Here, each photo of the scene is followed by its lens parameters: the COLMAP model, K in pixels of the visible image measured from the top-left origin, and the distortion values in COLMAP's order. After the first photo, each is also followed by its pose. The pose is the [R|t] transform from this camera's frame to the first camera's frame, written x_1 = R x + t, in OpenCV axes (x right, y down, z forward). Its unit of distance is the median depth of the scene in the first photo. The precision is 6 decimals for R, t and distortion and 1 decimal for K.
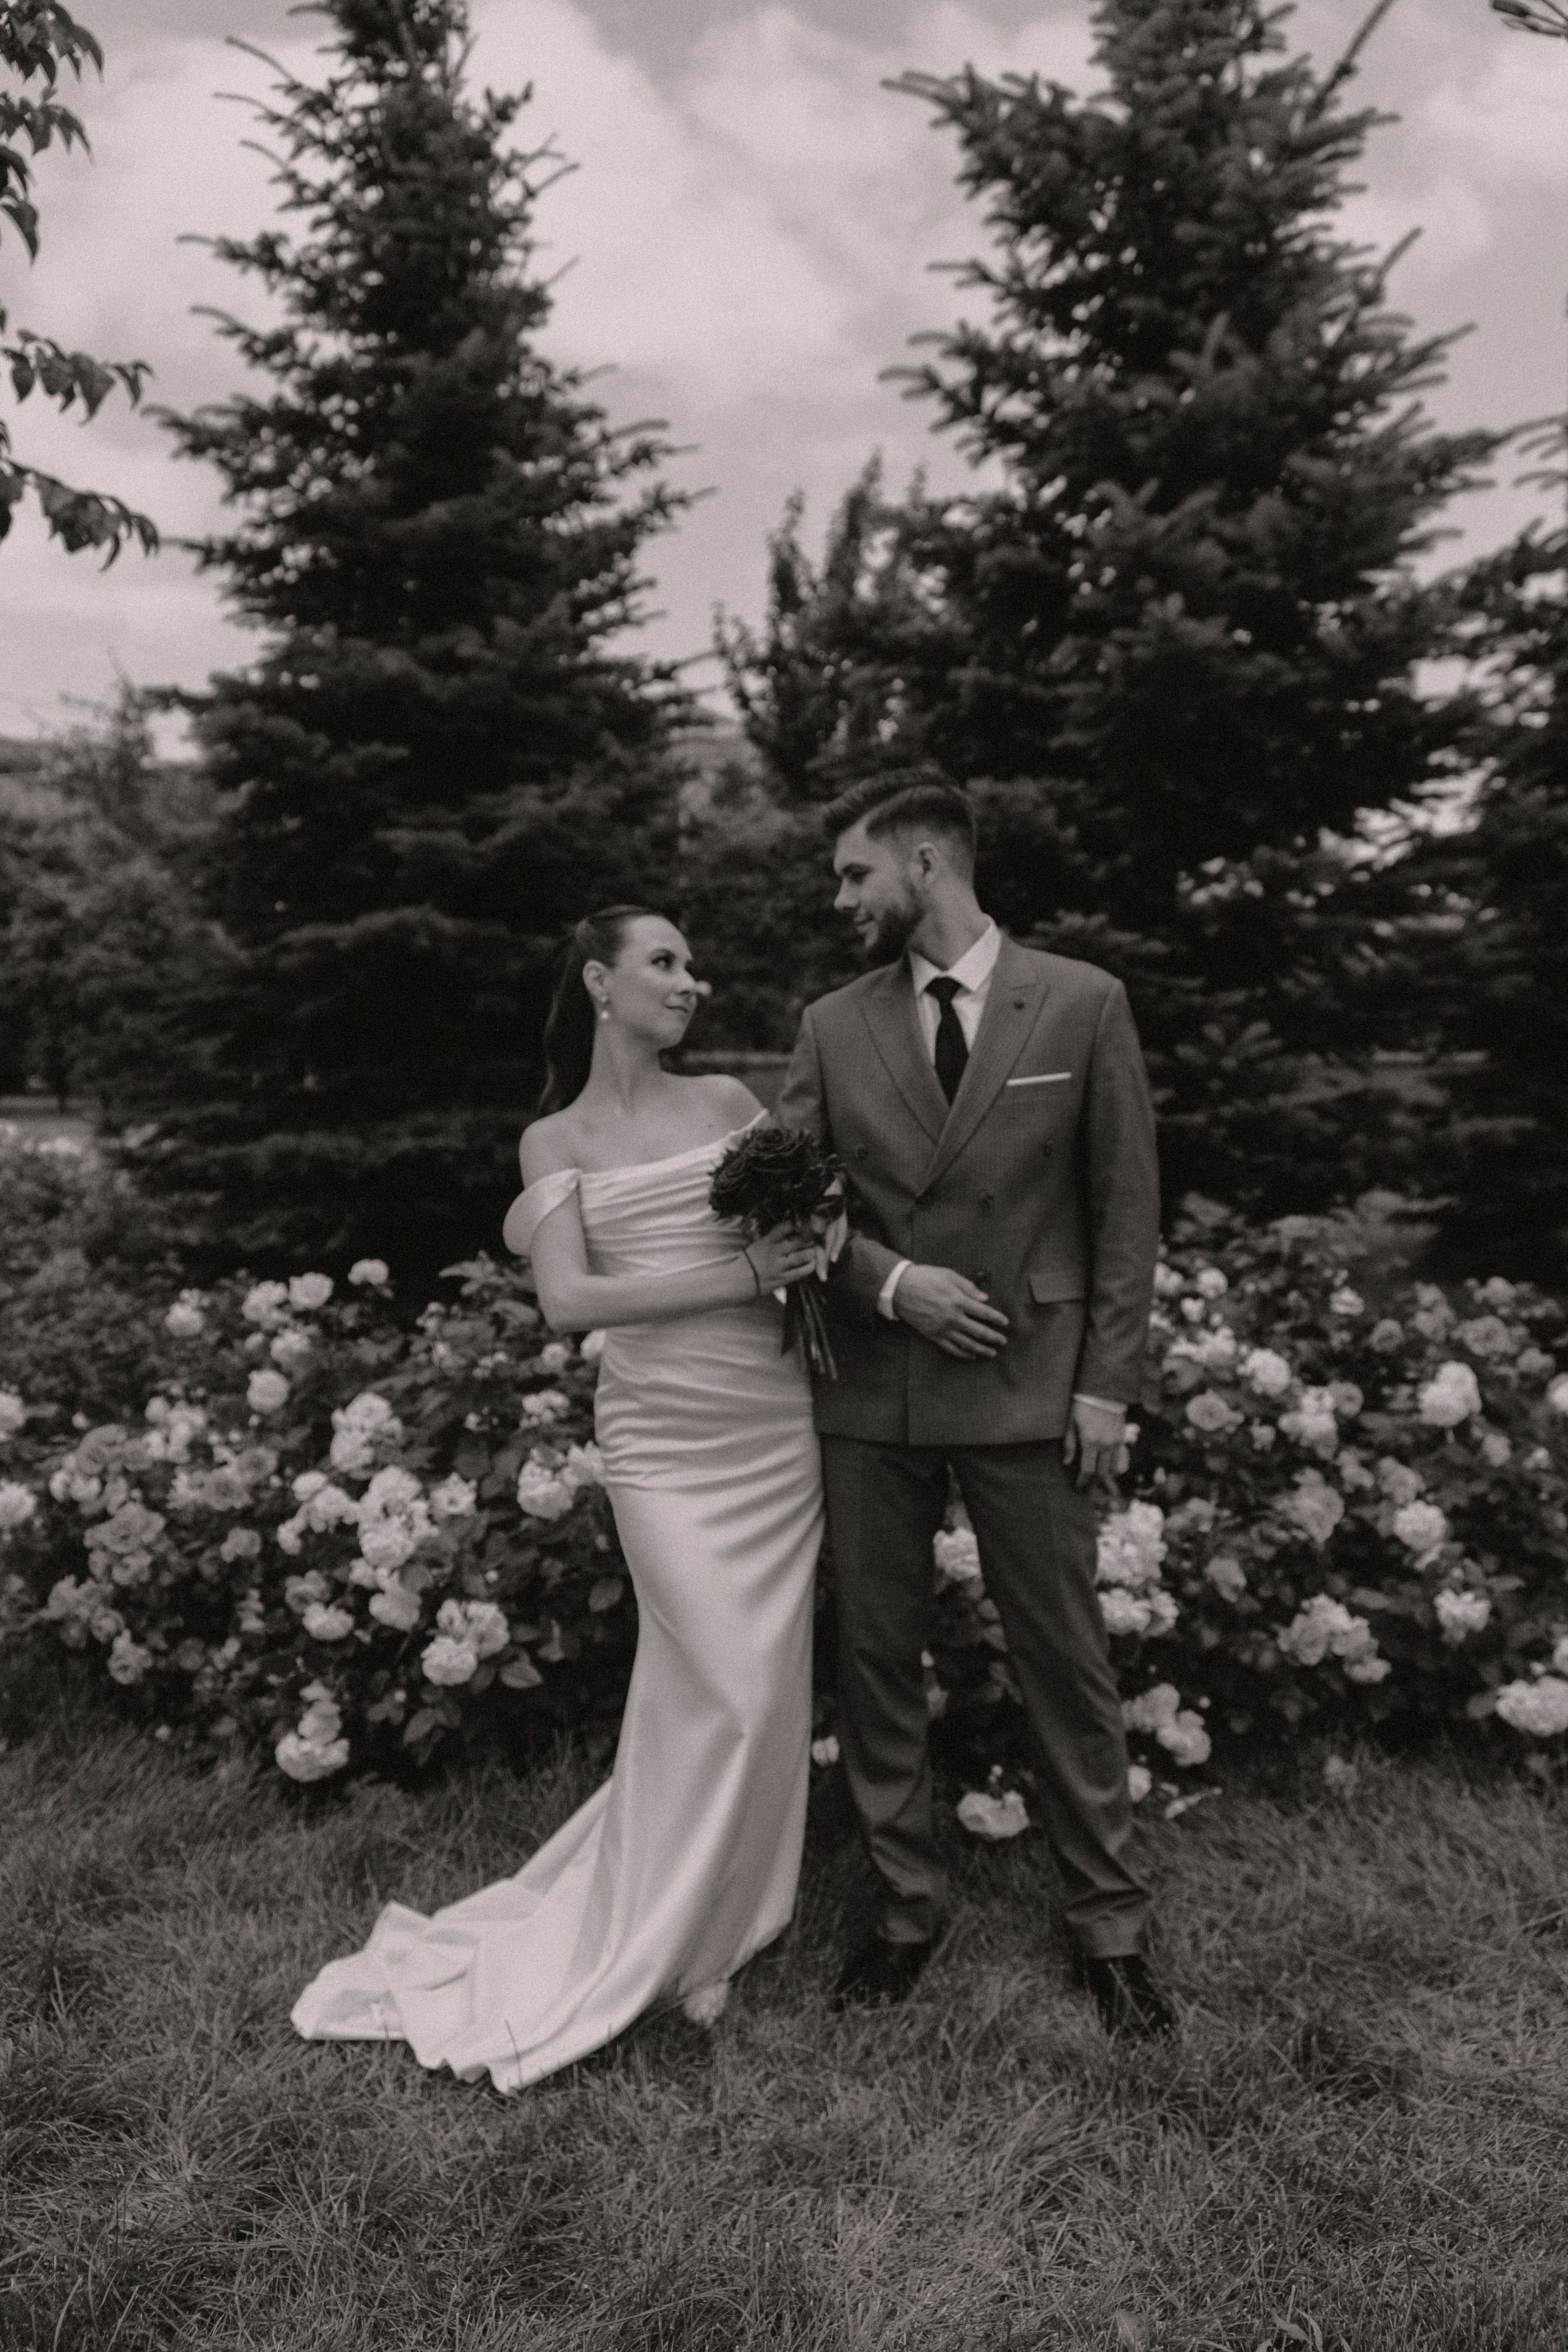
lens RADIAL K [[1650.5, 0, 785.6], [0, 1650.5, 1181.1], [0, 0, 1]] dist [0.024633, -0.023747]
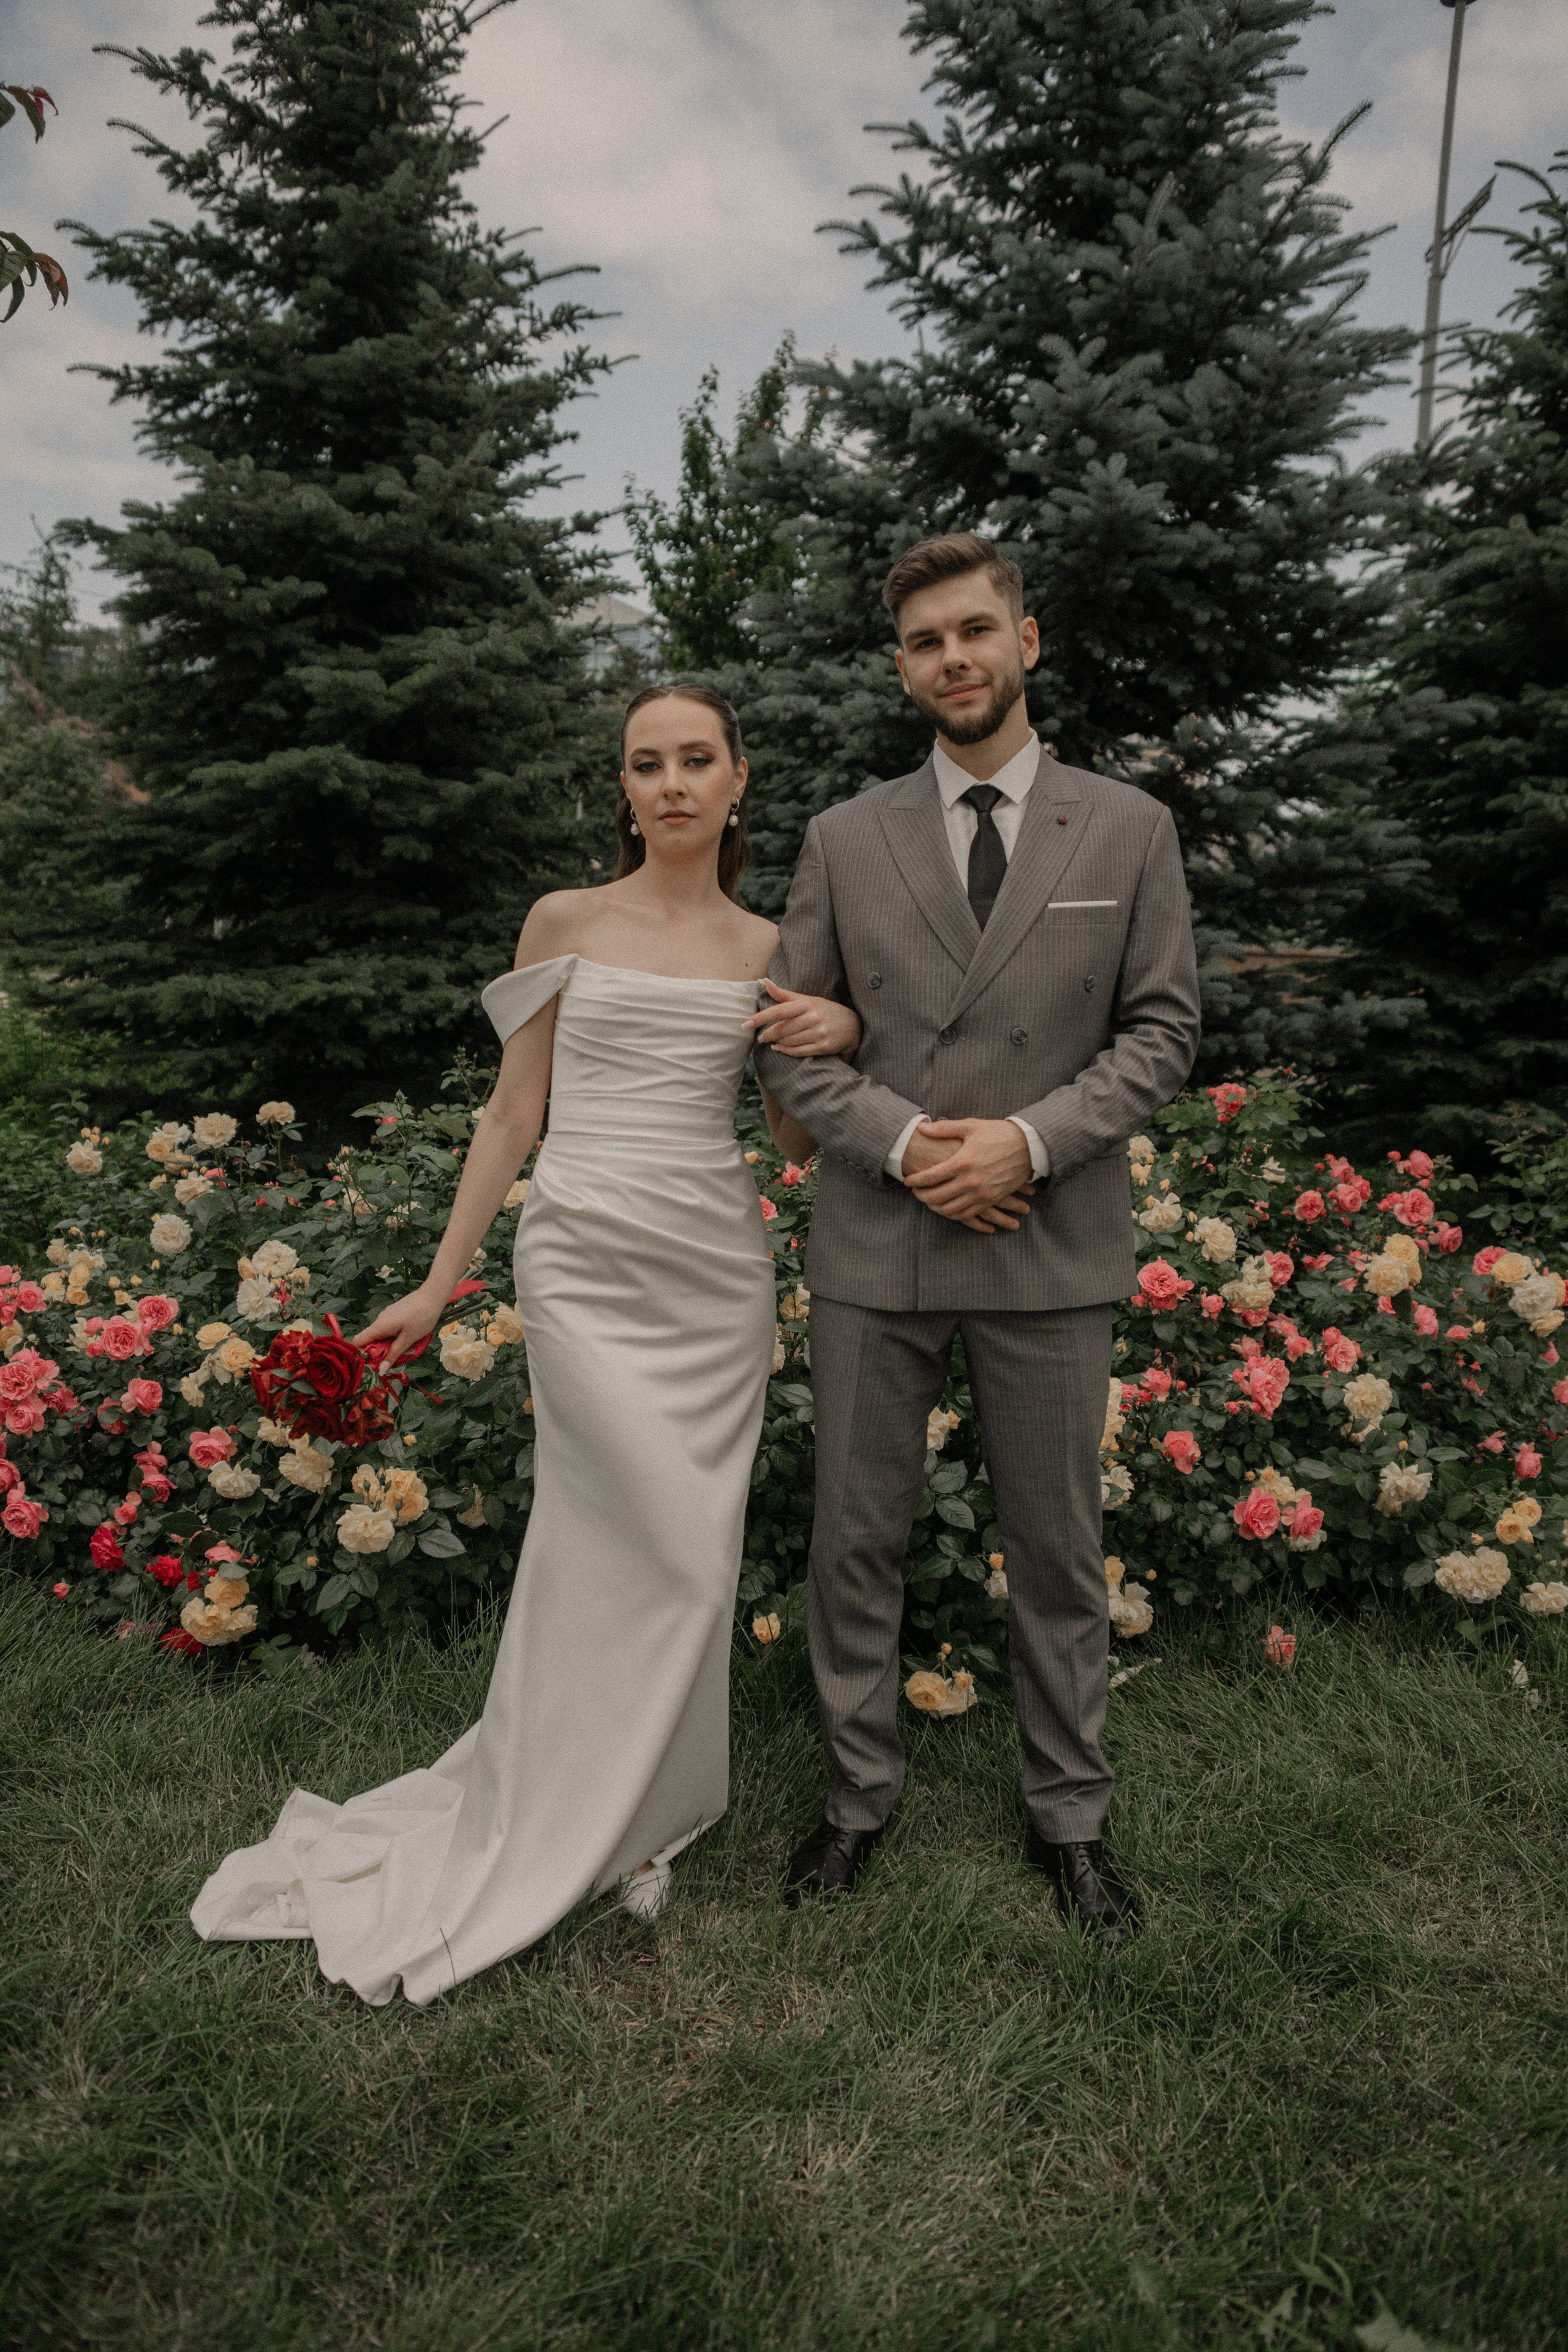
lens RADIAL K [[1551.3, 0, 783.8], [0, 1551.3, 1169.4], [0, 0, 1]] dist [-0.088220, 0.054172]
pose [[0.996884, 0.025796, 0.074548, -0.032567], [-0.031481, 0.996602, 0.076118, 0.013580], [-0.072332, -0.078227, 0.994308, 0.120115]]
